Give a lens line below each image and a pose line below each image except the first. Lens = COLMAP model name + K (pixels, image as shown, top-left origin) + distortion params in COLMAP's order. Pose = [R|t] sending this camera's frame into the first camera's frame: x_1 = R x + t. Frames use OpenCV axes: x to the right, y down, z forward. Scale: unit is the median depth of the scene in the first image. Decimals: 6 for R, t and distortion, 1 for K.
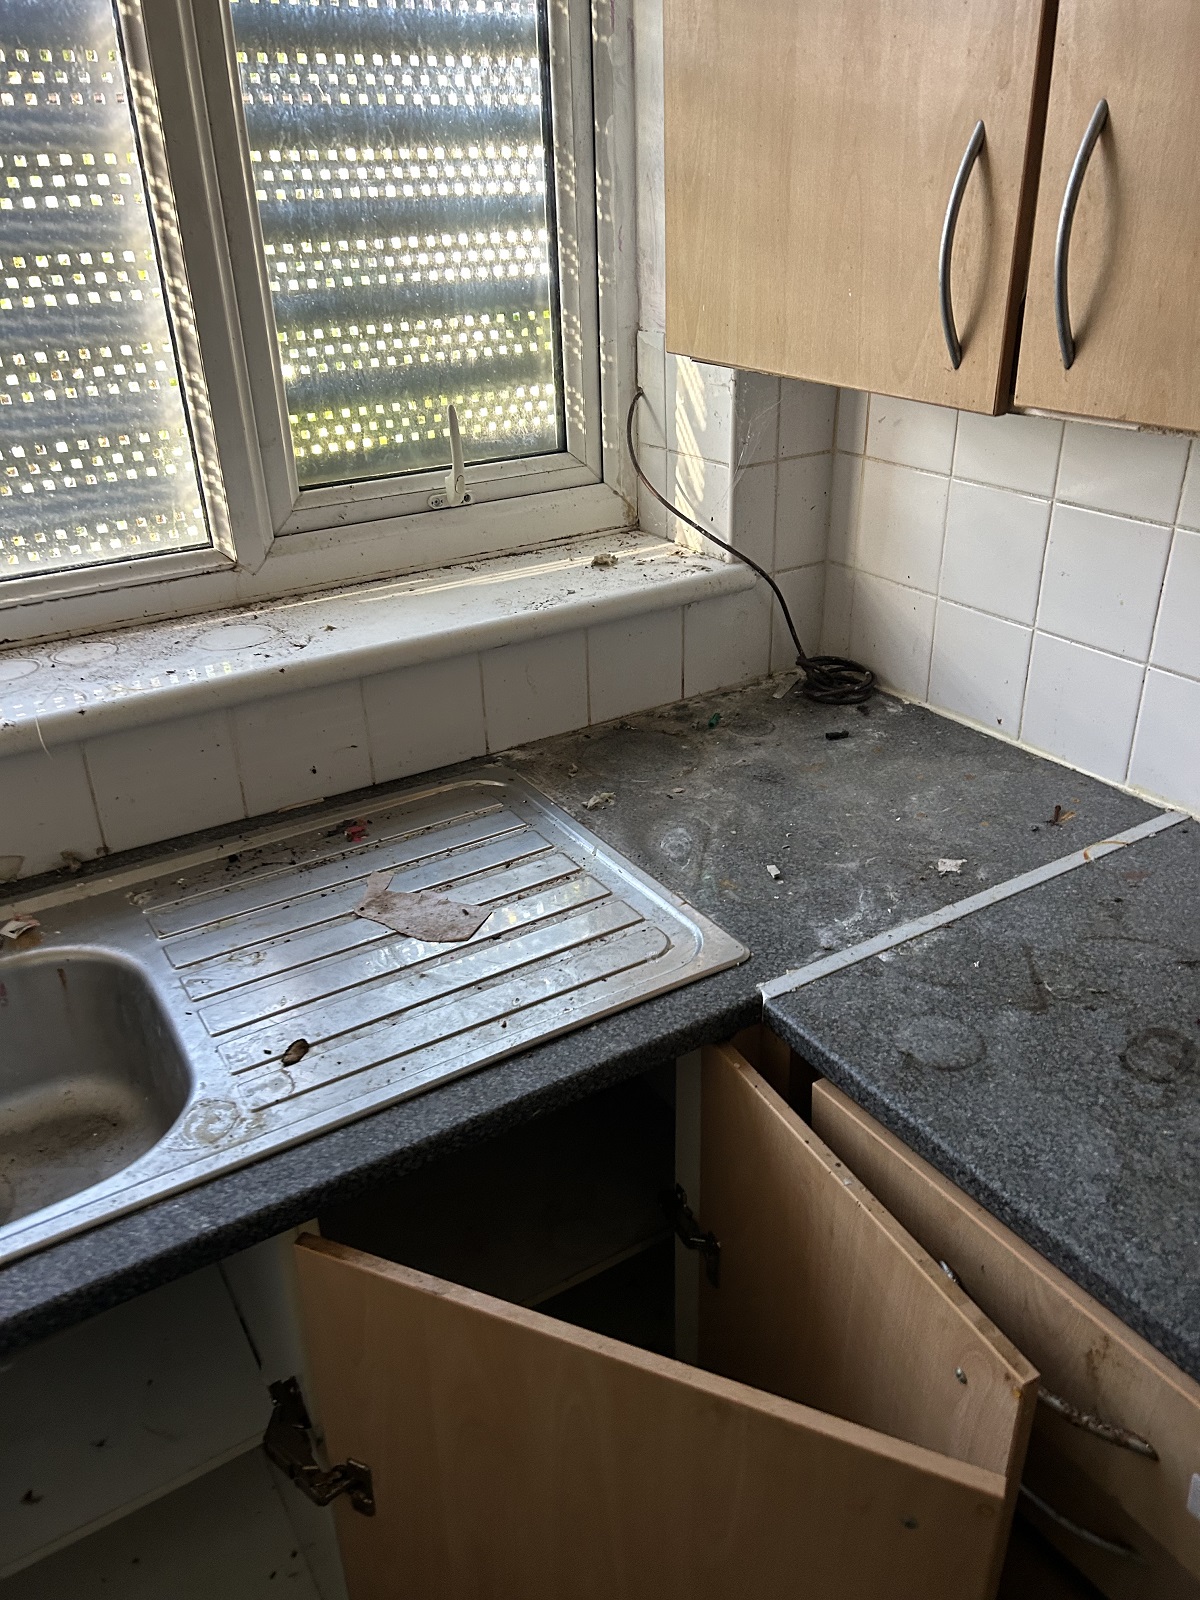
lens RADIAL K [[1160.8, 0, 600.0], [0, 1160.8, 800.0], [0, 0, 1]] dist [0.042178, -0.058277]
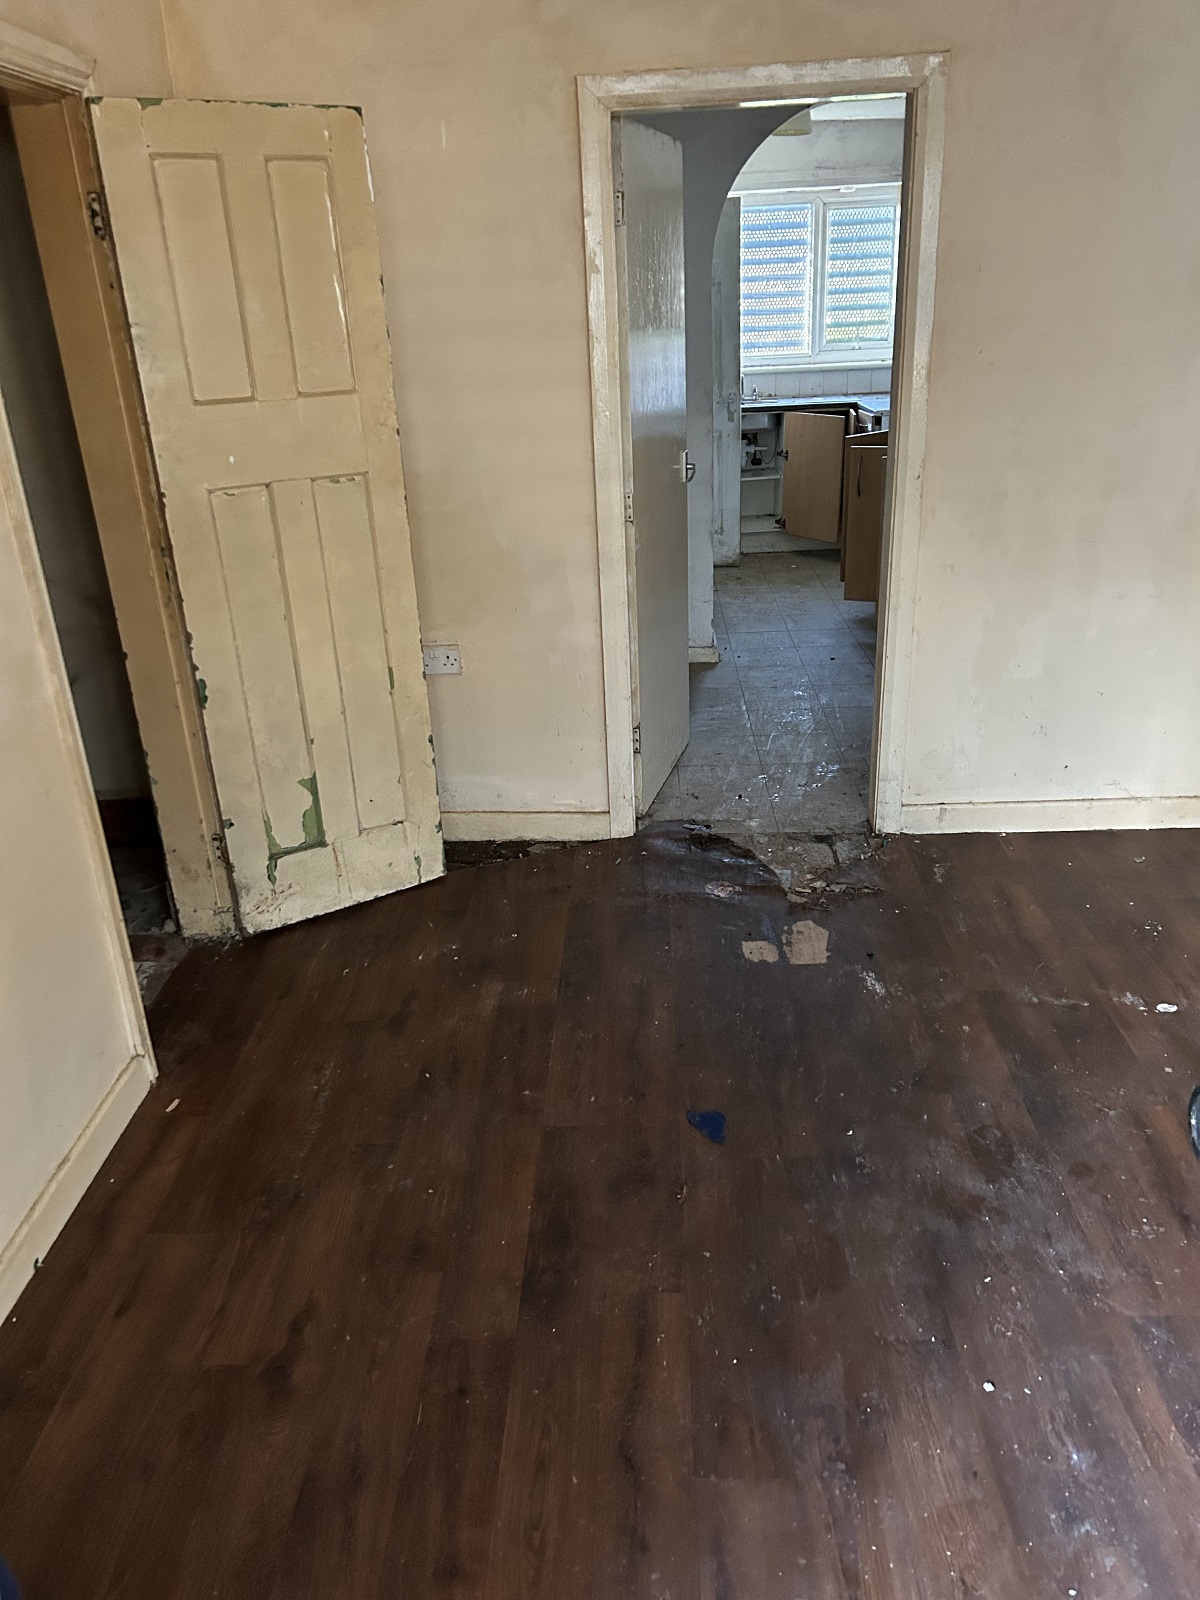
lens RADIAL K [[1160.8, 0, 600.0], [0, 1160.8, 800.0], [0, 0, 1]] dist [0.042178, -0.058277]
pose [[0.832185, 0.213322, -0.511823, 1.899359], [-0.237585, 0.971191, 0.018486, 1.760369], [0.501021, 0.106218, 0.858892, -3.557908]]
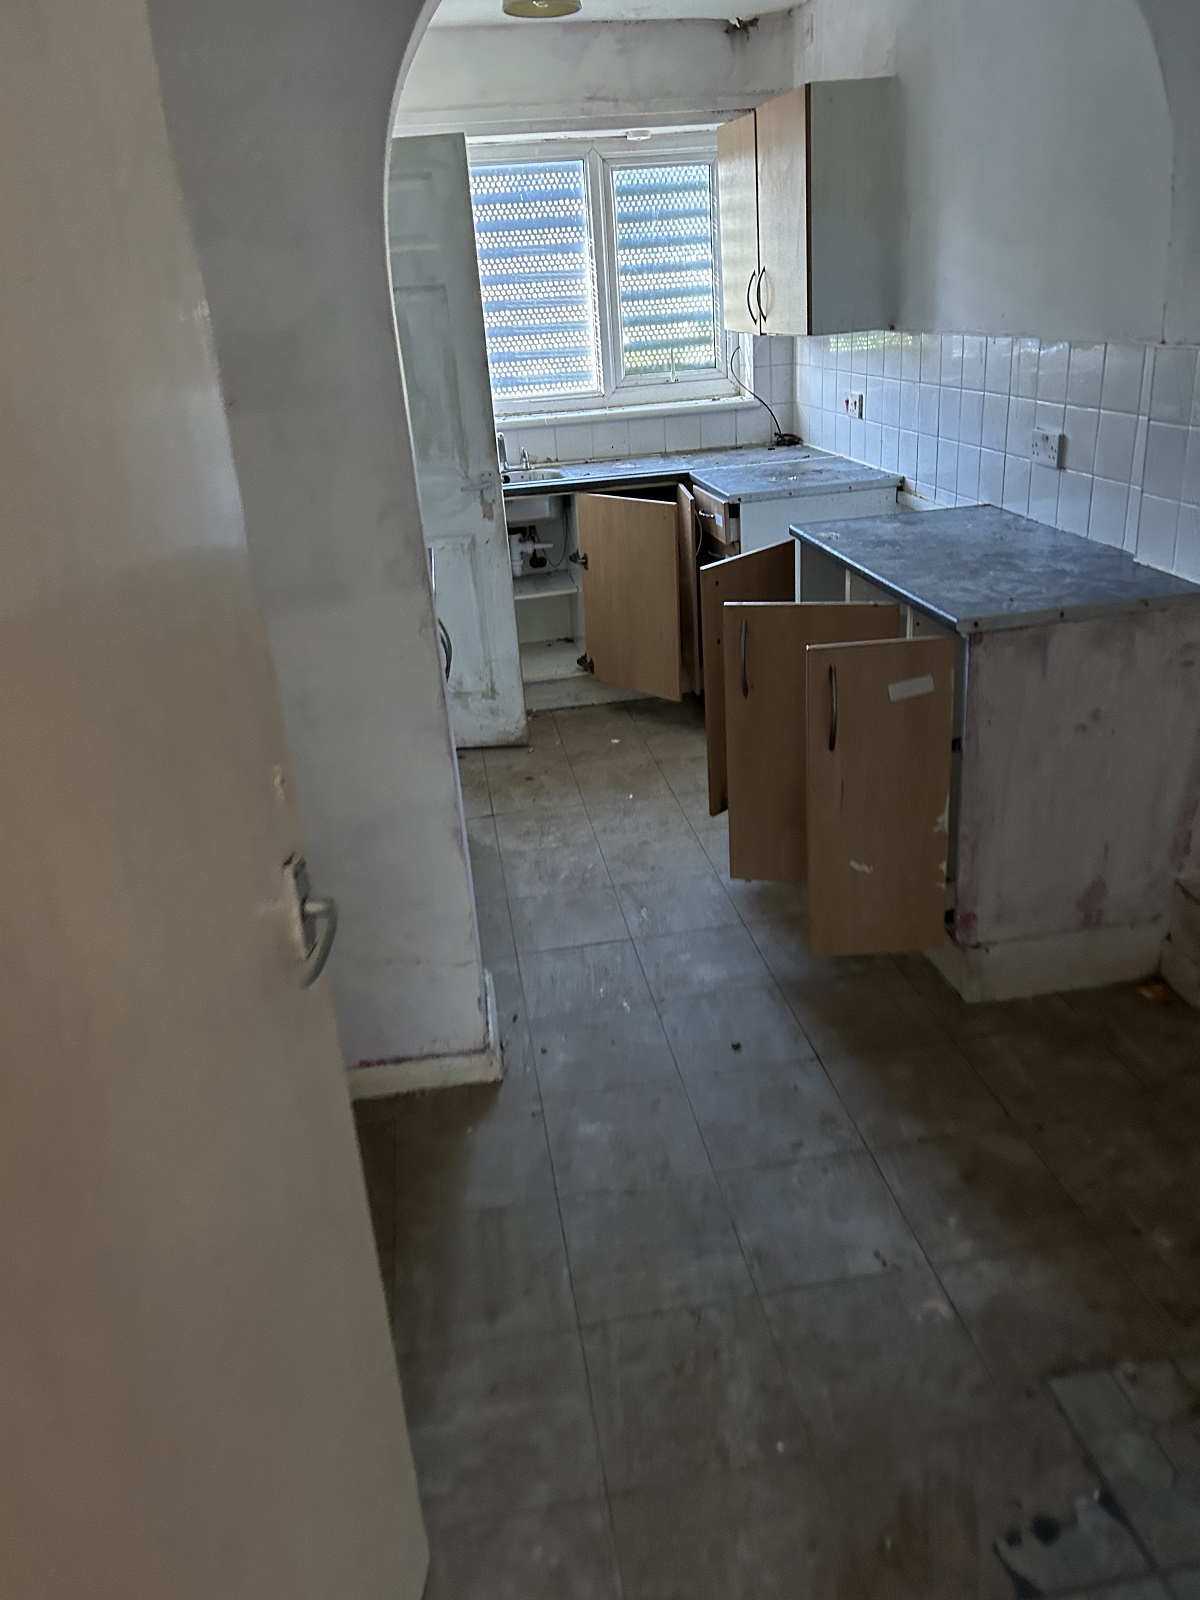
lens RADIAL K [[1160.8, 0, 600.0], [0, 1160.8, 800.0], [0, 0, 1]] dist [0.042178, -0.058277]
pose [[0.919638, 0.126542, -0.371824, 1.058658], [-0.143355, 0.989511, -0.017803, 0.996782], [0.365671, 0.069675, 0.928132, -2.017959]]
